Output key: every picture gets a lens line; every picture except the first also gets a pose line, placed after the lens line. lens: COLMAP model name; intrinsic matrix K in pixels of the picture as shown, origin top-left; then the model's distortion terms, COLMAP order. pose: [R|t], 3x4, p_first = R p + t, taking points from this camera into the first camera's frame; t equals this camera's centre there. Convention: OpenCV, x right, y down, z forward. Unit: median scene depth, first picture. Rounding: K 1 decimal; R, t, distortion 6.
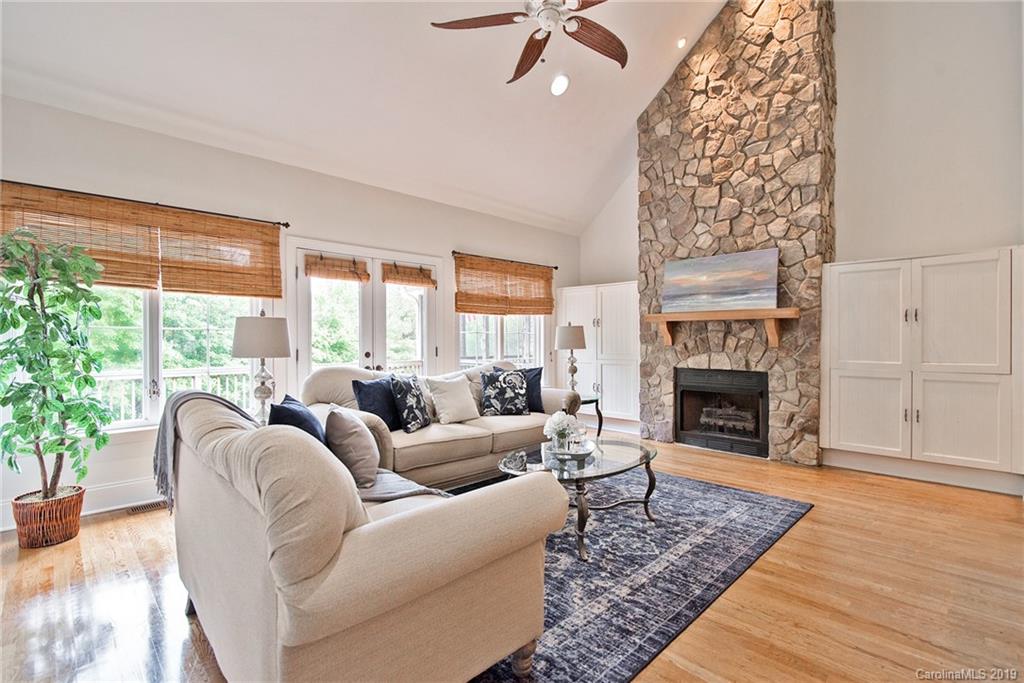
lens RADIAL K [[479.0, 0, 513.8], [0, 479.0, 335.9], [0, 0, 1]] dist [-0.017273, -0.000468]
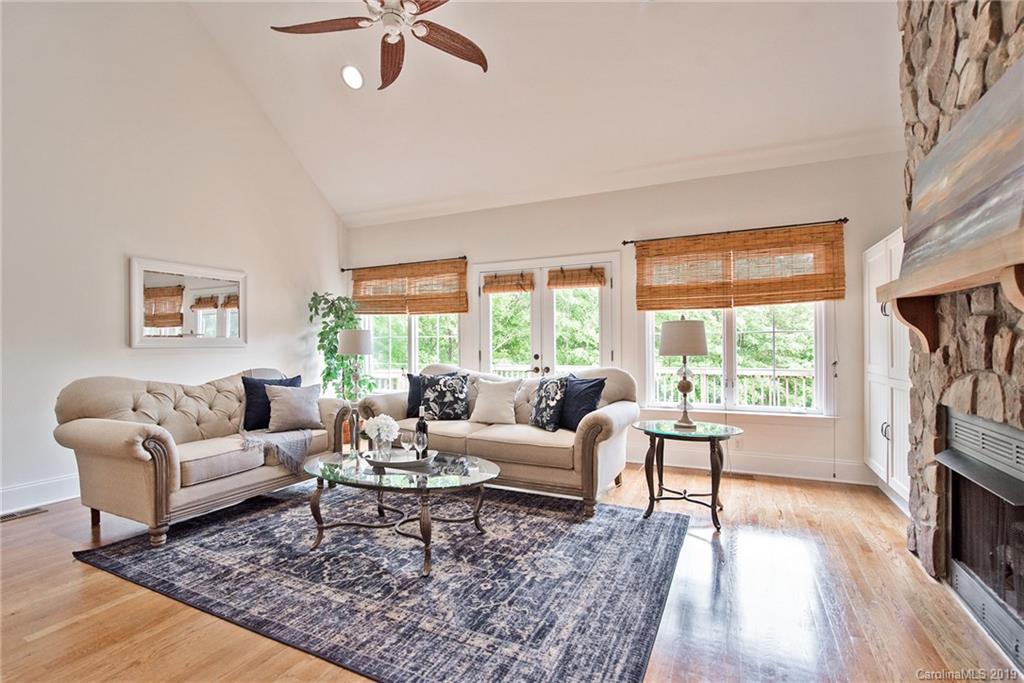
lens RADIAL K [[473.2, 0, 512.5], [0, 473.2, 343.8], [0, 0, 1]] dist [-0.017841, -0.000583]
pose [[0.329288, -0.004009, -0.944221, 0.808151], [0.011183, 0.999937, -0.000345, 0.010877], [0.944163, -0.010446, 0.329312, 0.678994]]
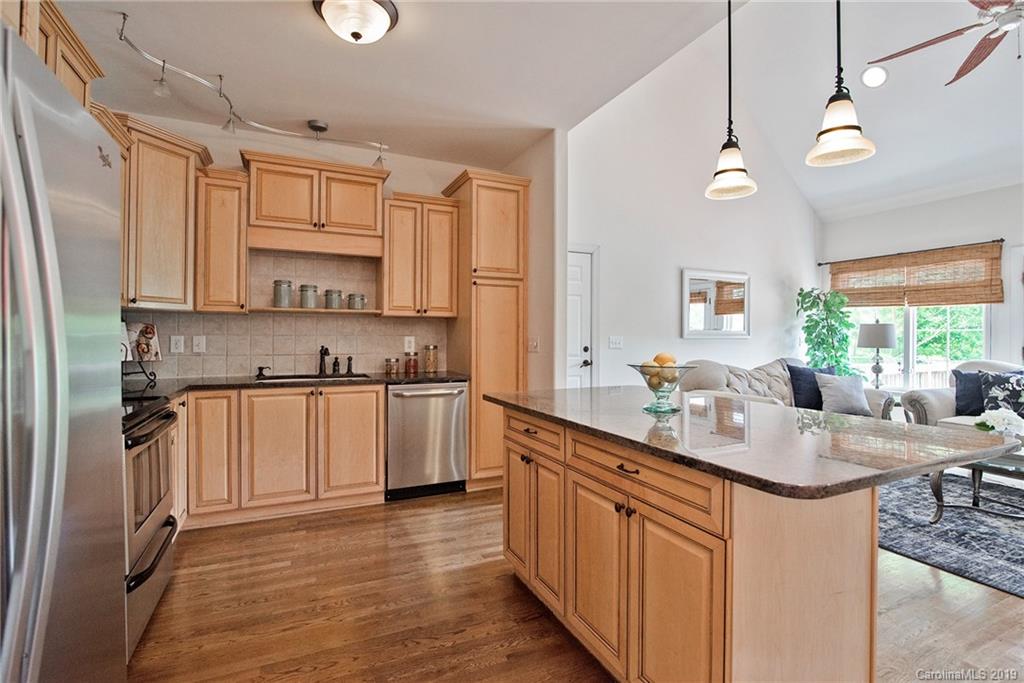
lens RADIAL K [[479.0, 0, 513.8], [0, 479.0, 335.9], [0, 0, 1]] dist [-0.017273, -0.000468]
pose [[-0.343906, -0.000609, -0.939004, 1.008960], [-0.000979, 0.999999, -0.000290, 0.003810], [0.939004, 0.000819, -0.343906, 0.267567]]
